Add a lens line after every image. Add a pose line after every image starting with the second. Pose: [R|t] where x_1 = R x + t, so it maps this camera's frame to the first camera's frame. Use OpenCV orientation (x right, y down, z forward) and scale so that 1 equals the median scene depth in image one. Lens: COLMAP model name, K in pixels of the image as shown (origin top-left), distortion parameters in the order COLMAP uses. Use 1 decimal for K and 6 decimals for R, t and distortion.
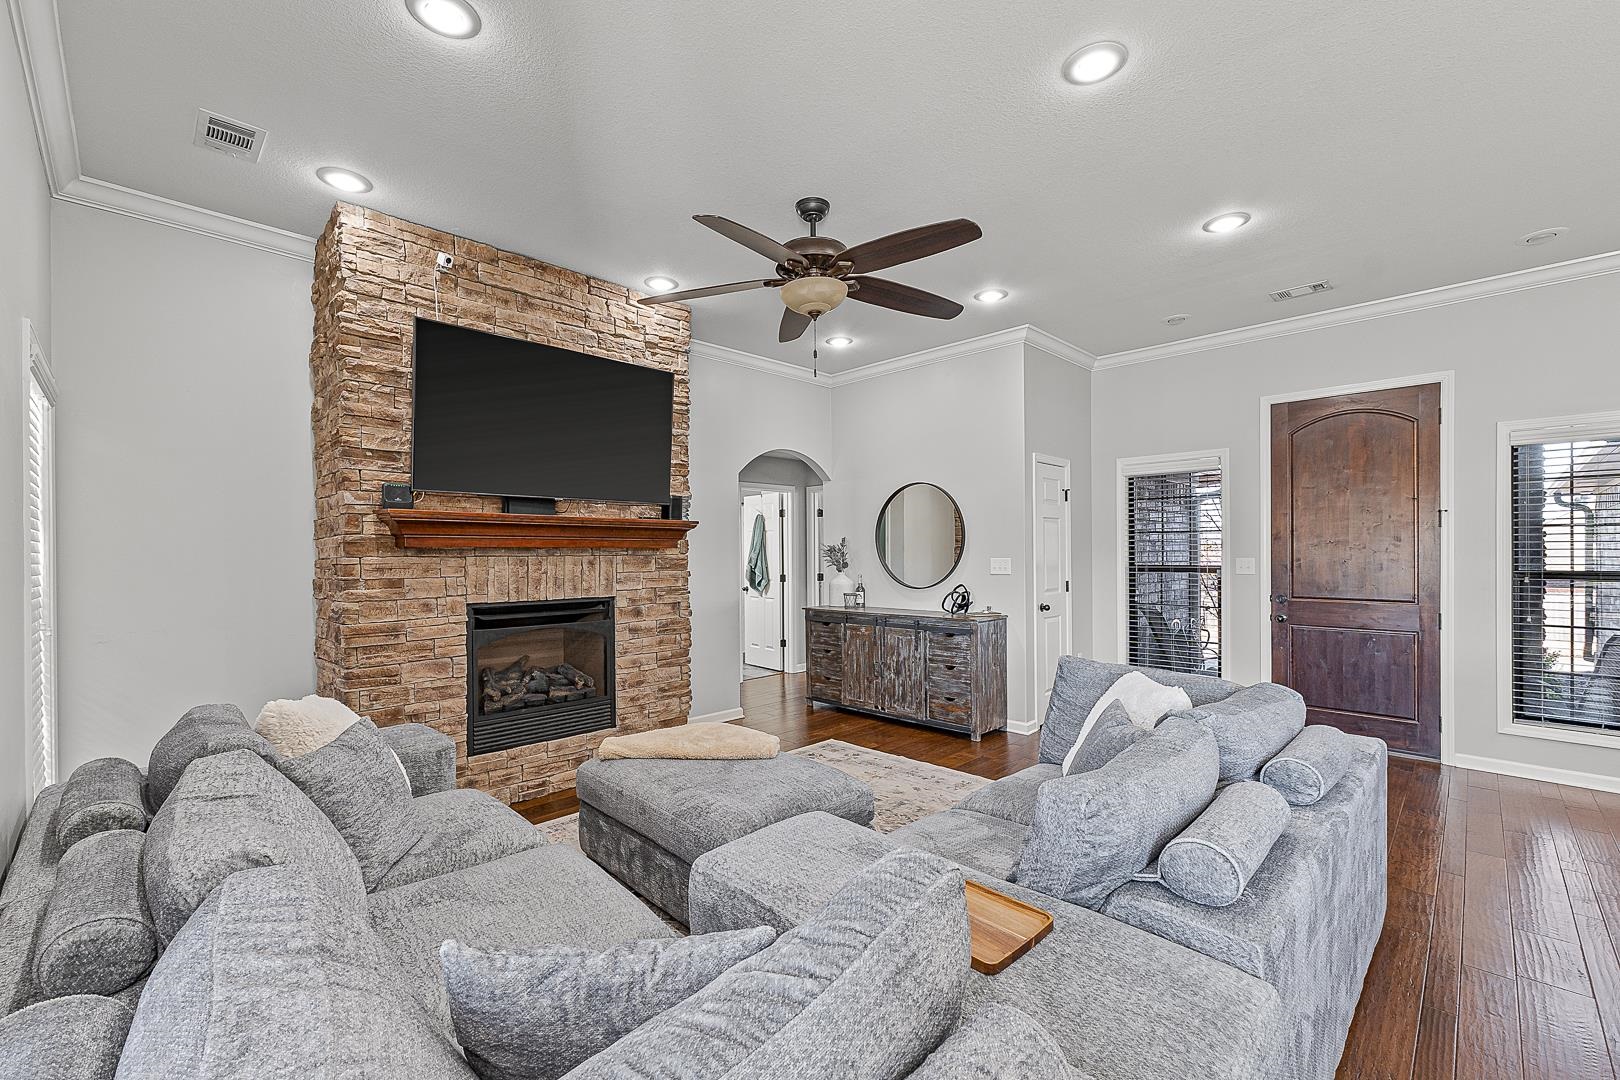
lens RADIAL K [[678.2, 0, 812.3], [0, 678.2, 551.2], [0, 0, 1]] dist [0.000987, 0.000331]
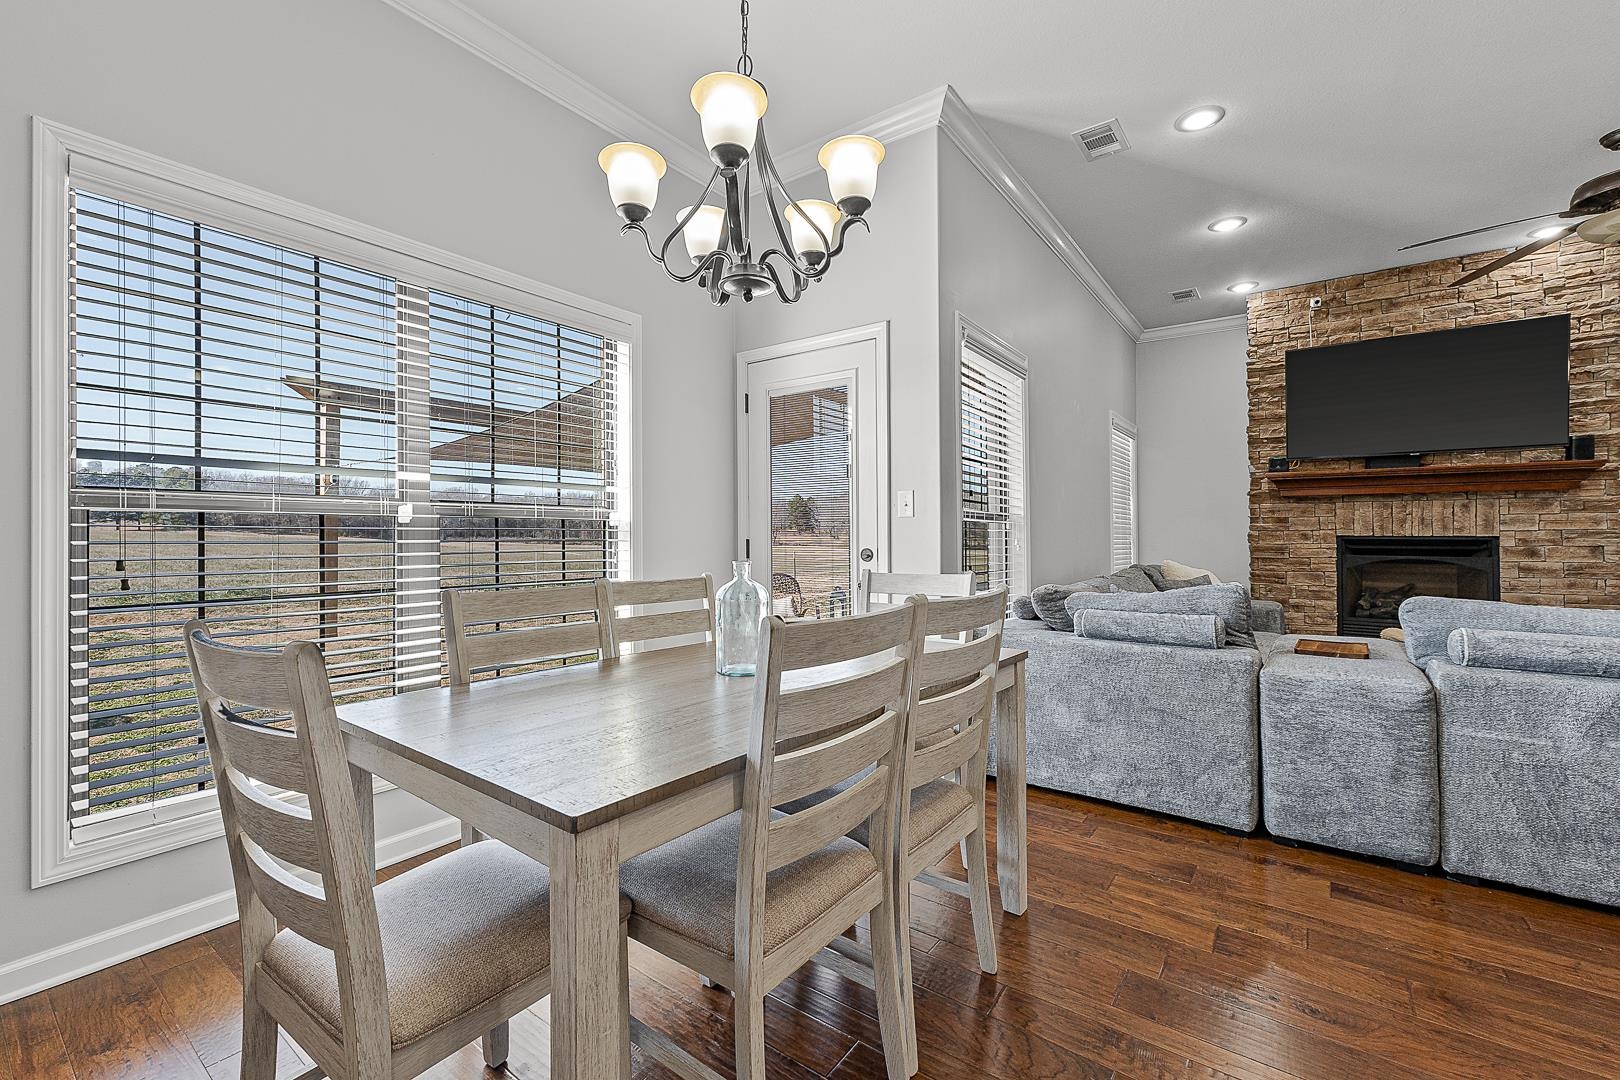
lens RADIAL K [[680.3, 0, 804.2], [0, 680.3, 527.6], [0, 0, 1]] dist [0.001263, -0.000278]
pose [[0.137597, 0.002263, -0.990486, 0.640856], [0.007125, 0.999969, 0.003274, 0.041037], [0.990463, -0.007508, 0.137576, -0.258011]]
